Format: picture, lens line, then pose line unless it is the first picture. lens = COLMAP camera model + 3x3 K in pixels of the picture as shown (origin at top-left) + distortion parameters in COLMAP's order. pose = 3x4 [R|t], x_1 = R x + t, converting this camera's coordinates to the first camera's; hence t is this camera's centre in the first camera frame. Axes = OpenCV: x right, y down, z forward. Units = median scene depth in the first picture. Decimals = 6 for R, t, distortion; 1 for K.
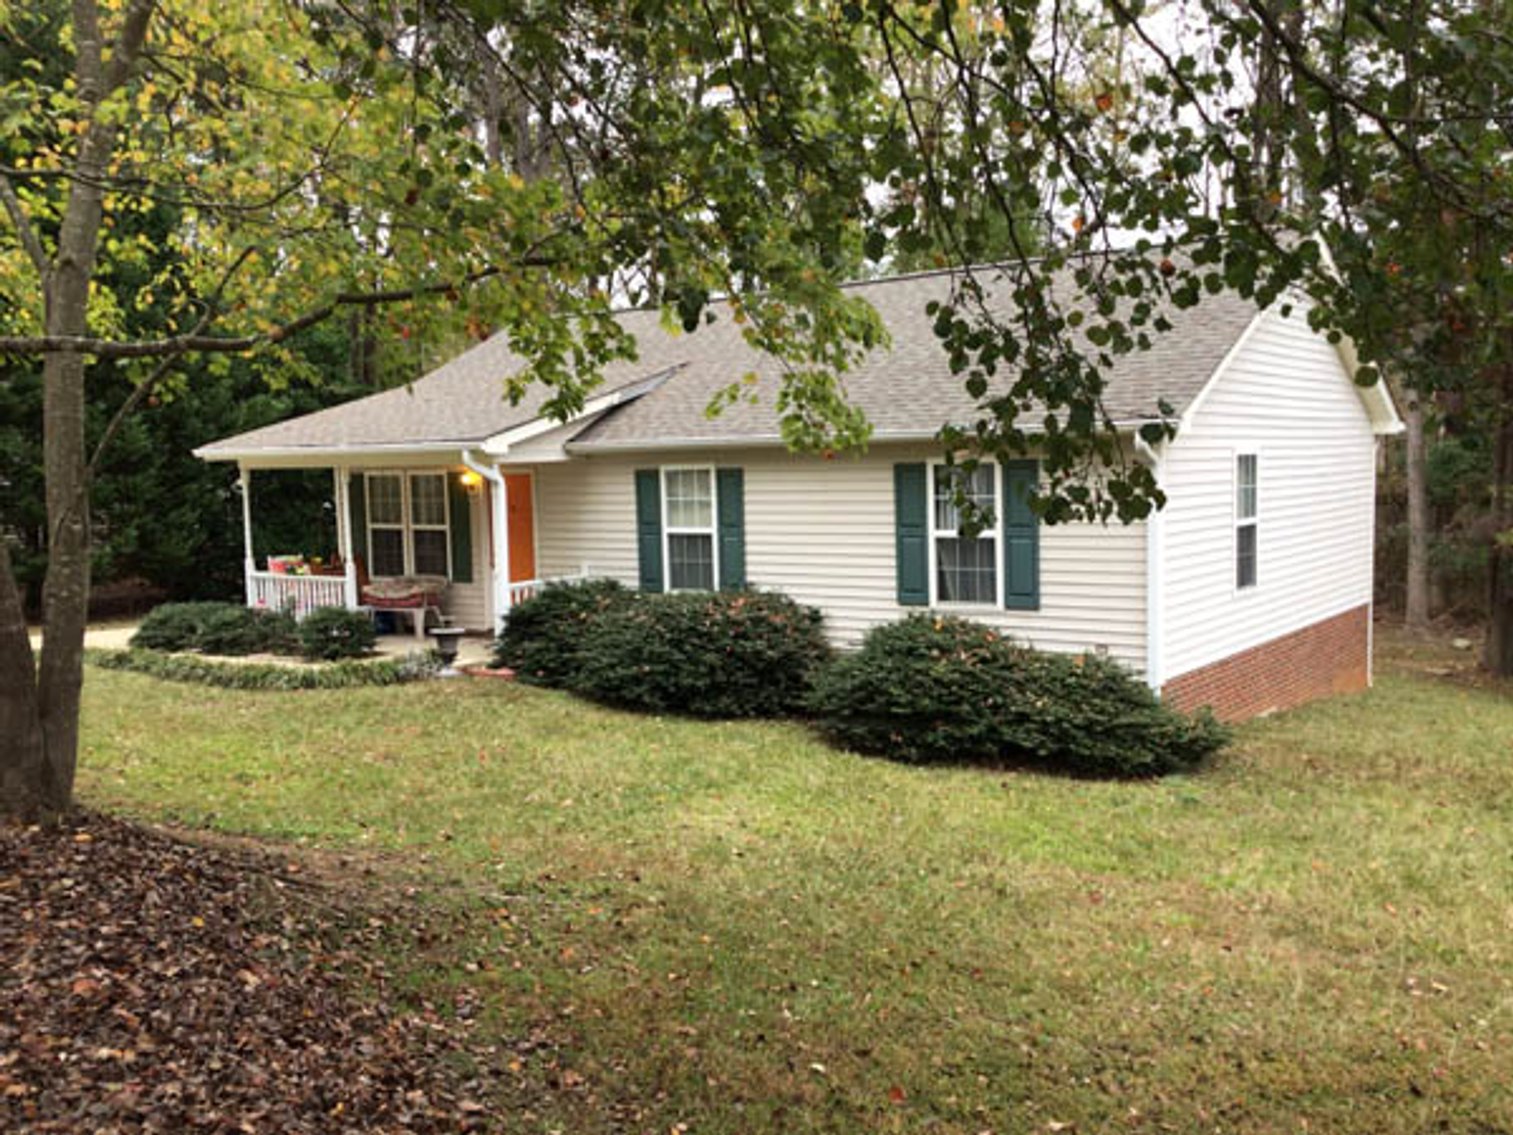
lens RADIAL K [[1377.8, 0, 745.7], [0, 1377.8, 584.0], [0, 0, 1]] dist [0.096262, -0.193742]
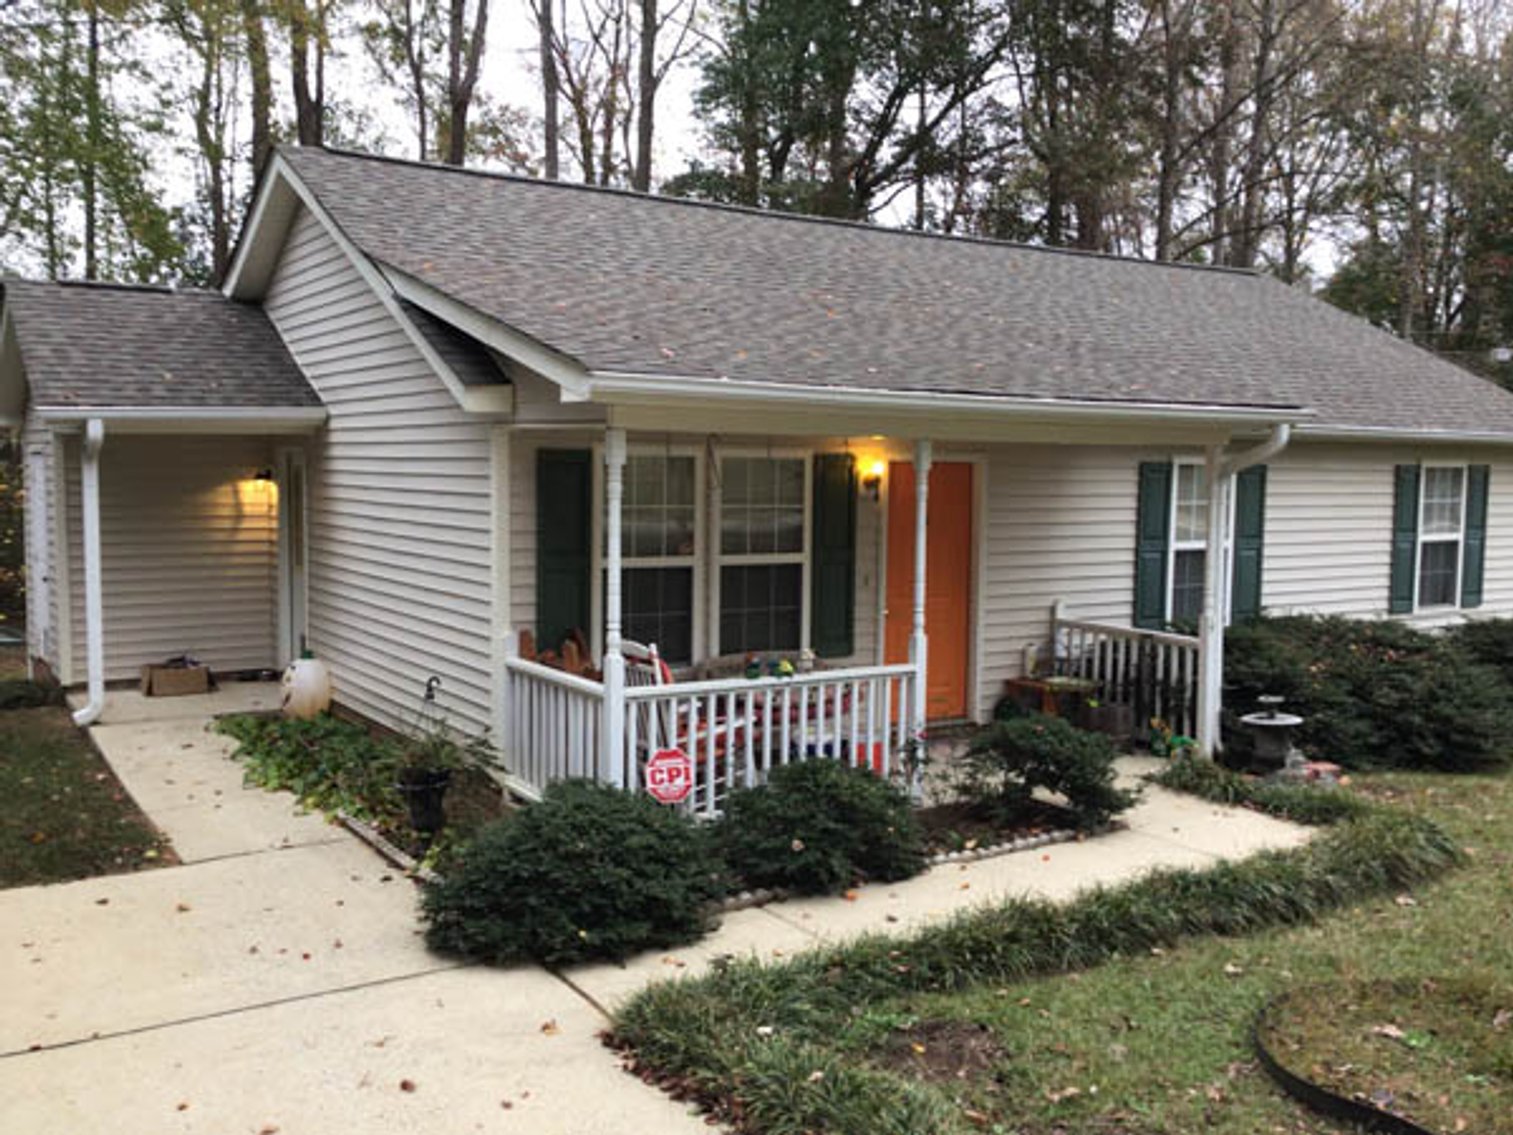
lens RADIAL K [[1365.2, 0, 766.5], [0, 1365.2, 586.8], [0, 0, 1]] dist [0.111302, -0.254113]
pose [[0.334840, -0.053308, 0.940766, -0.715734], [0.062015, 0.997481, 0.034449, -0.049051], [-0.940232, 0.046806, 0.337302, 0.838019]]
